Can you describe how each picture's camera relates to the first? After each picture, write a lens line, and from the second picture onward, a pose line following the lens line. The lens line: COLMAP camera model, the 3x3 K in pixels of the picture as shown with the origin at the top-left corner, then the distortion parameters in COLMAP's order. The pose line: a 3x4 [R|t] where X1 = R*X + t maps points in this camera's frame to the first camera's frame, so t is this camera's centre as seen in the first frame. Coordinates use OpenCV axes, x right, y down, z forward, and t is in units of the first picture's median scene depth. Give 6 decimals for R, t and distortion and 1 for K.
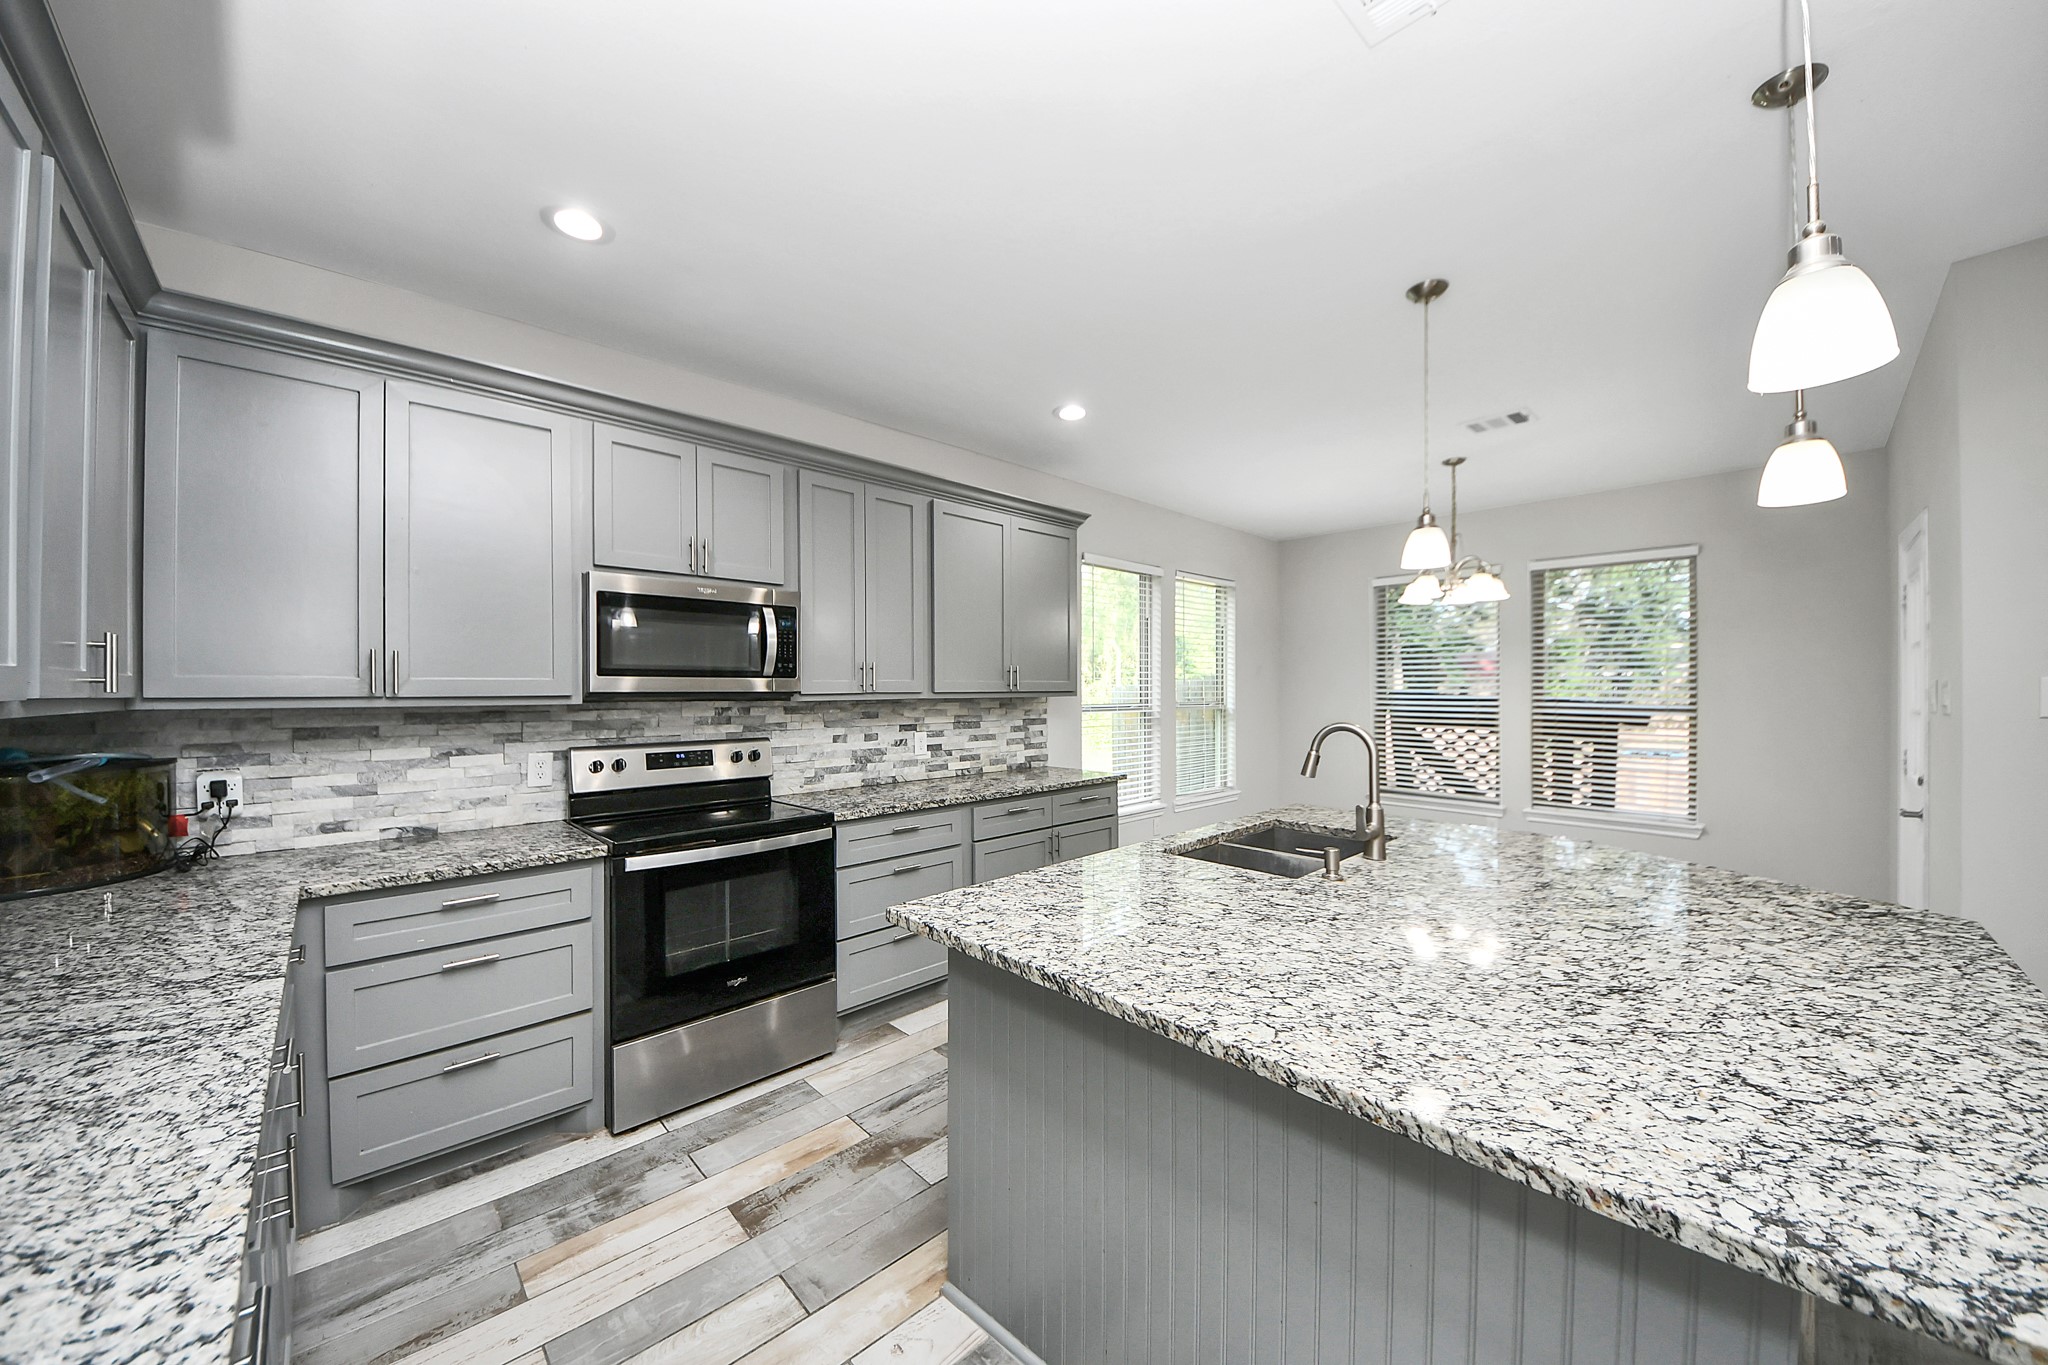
lens RADIAL K [[718.2, 0, 1013.6], [0, 718.2, 688.7], [0, 0, 1]] dist [0.035094, -0.022517]
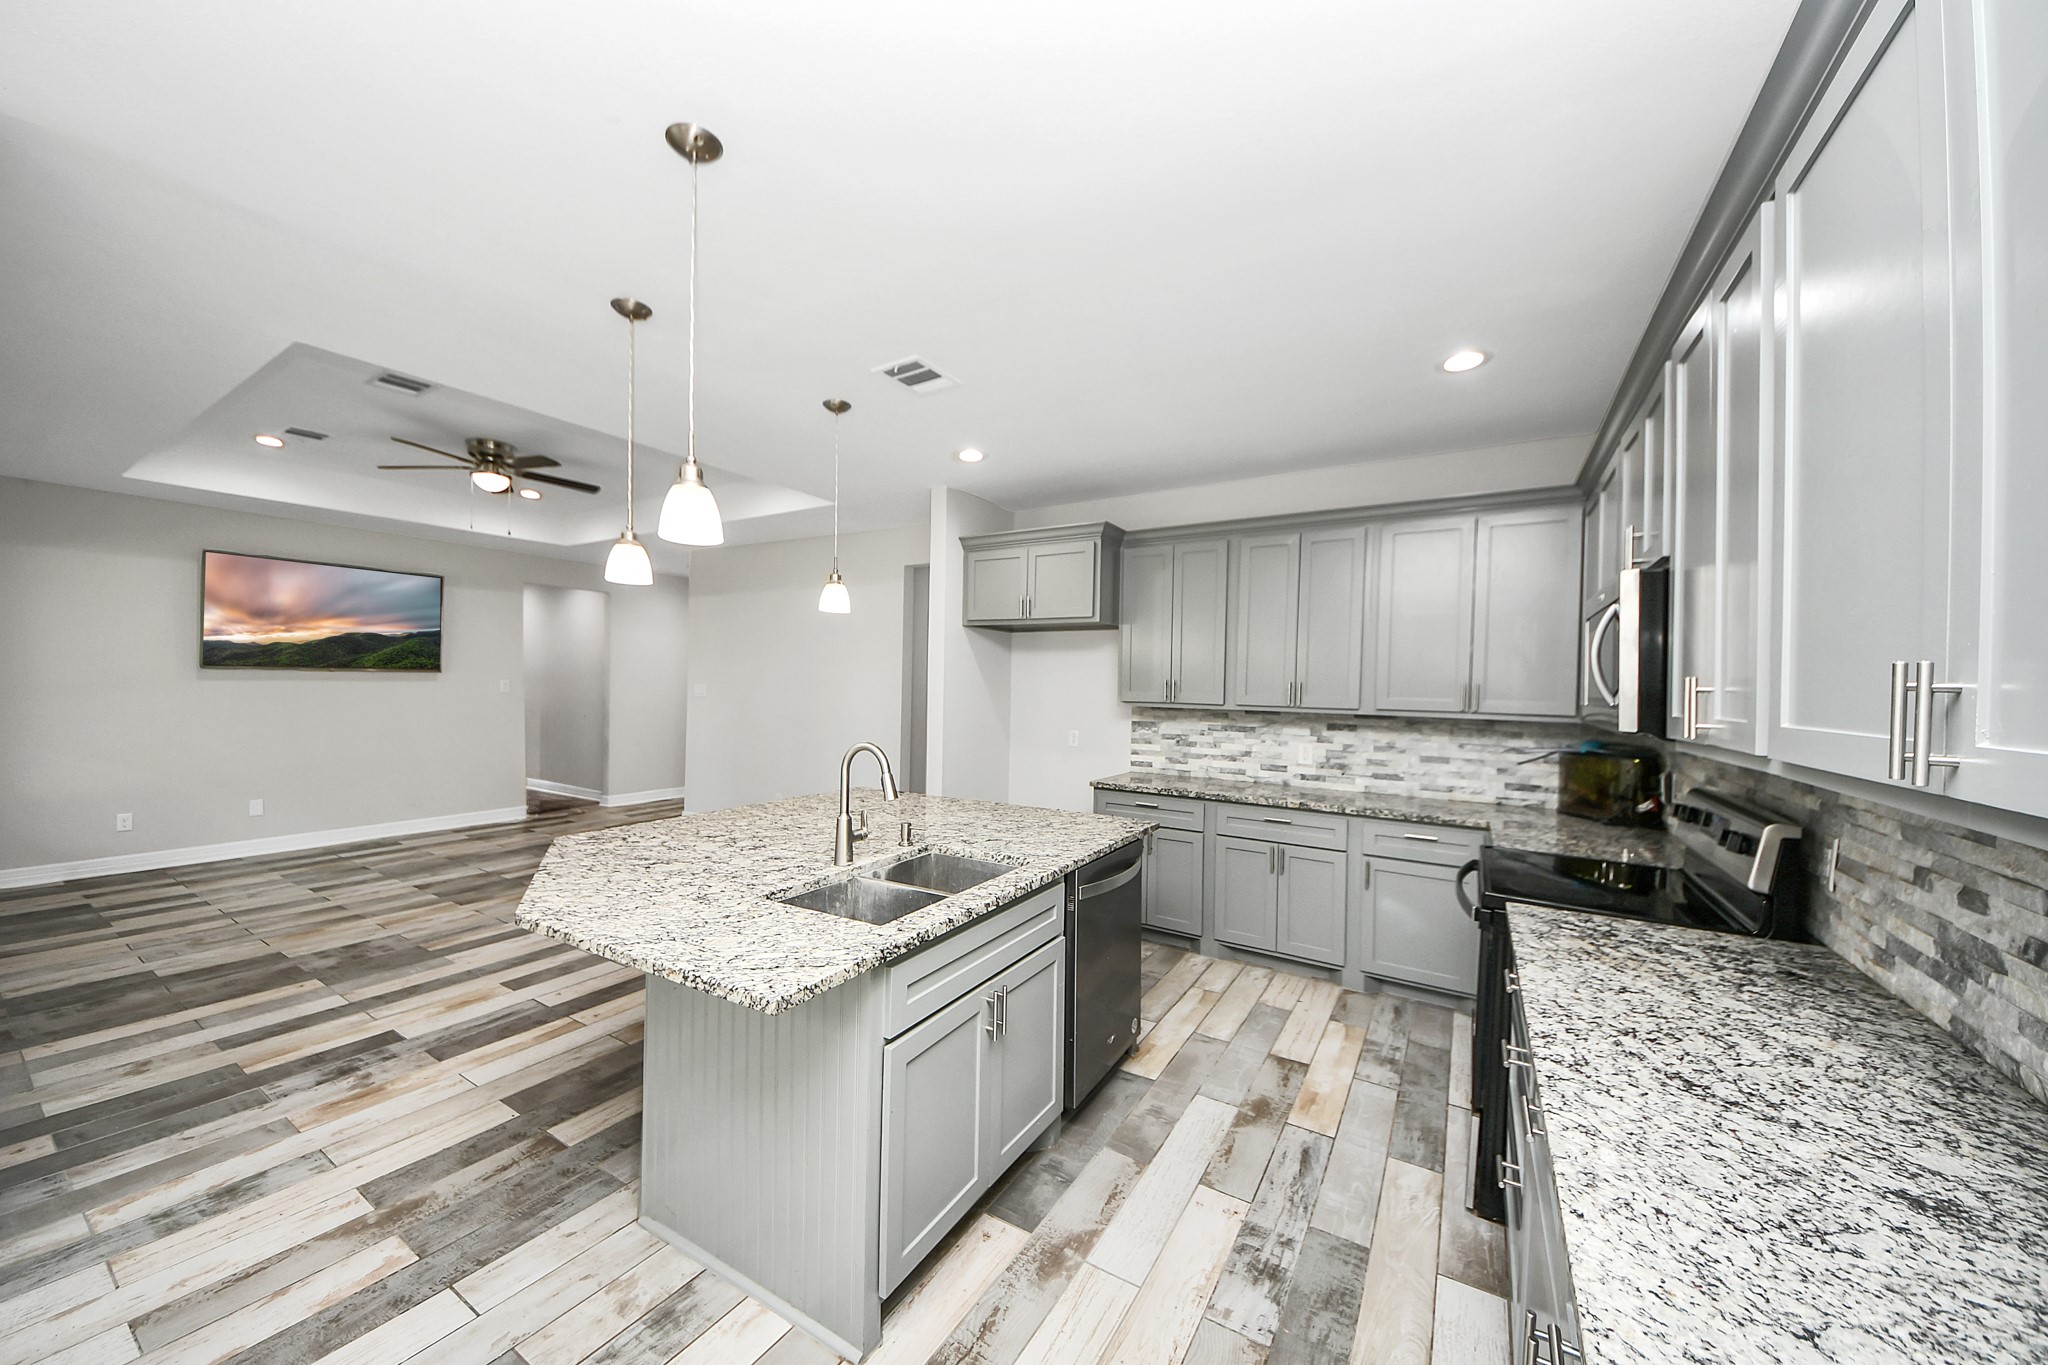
lens RADIAL K [[717.5, 0, 1016.7], [0, 717.5, 689.2], [0, 0, 1]] dist [0.046769, -0.022632]
pose [[-0.963881, -0.012430, -0.266042, 0.305881], [-0.014669, 0.999872, 0.006429, -0.023195], [0.265928, 0.010100, -0.963940, 1.203054]]
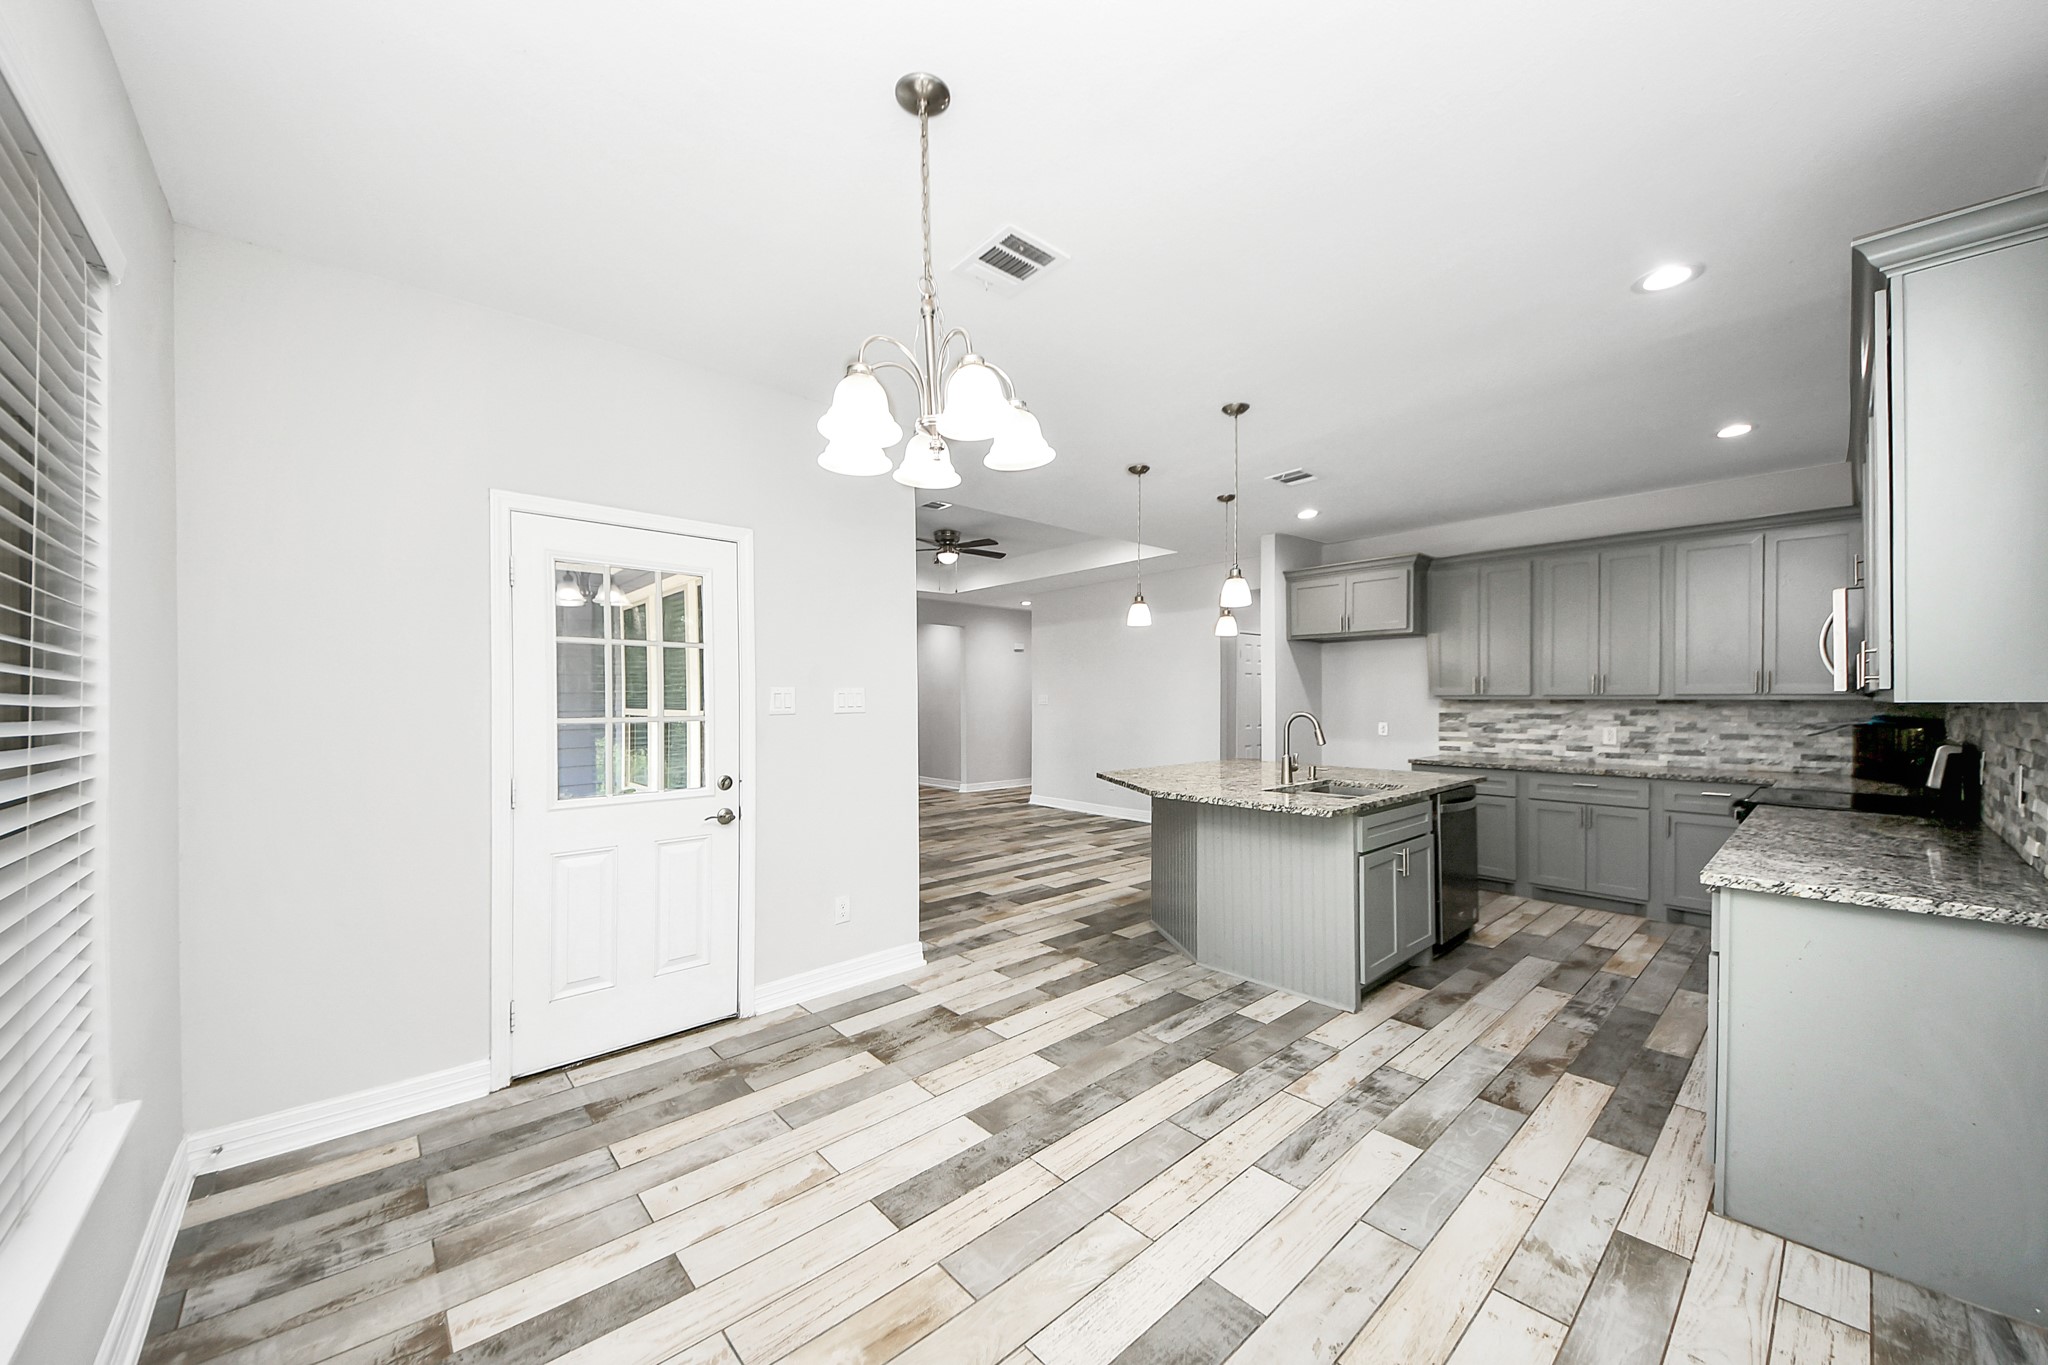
lens RADIAL K [[749.4, 0, 1012.9], [0, 749.4, 693.9], [0, 0, 1]] dist [0.010414, -0.015900]
pose [[-0.999761, 0.006368, 0.020931, 0.657381], [0.006199, 0.999948, -0.008149, 0.006509], [-0.020982, -0.008018, -0.999748, 1.663870]]
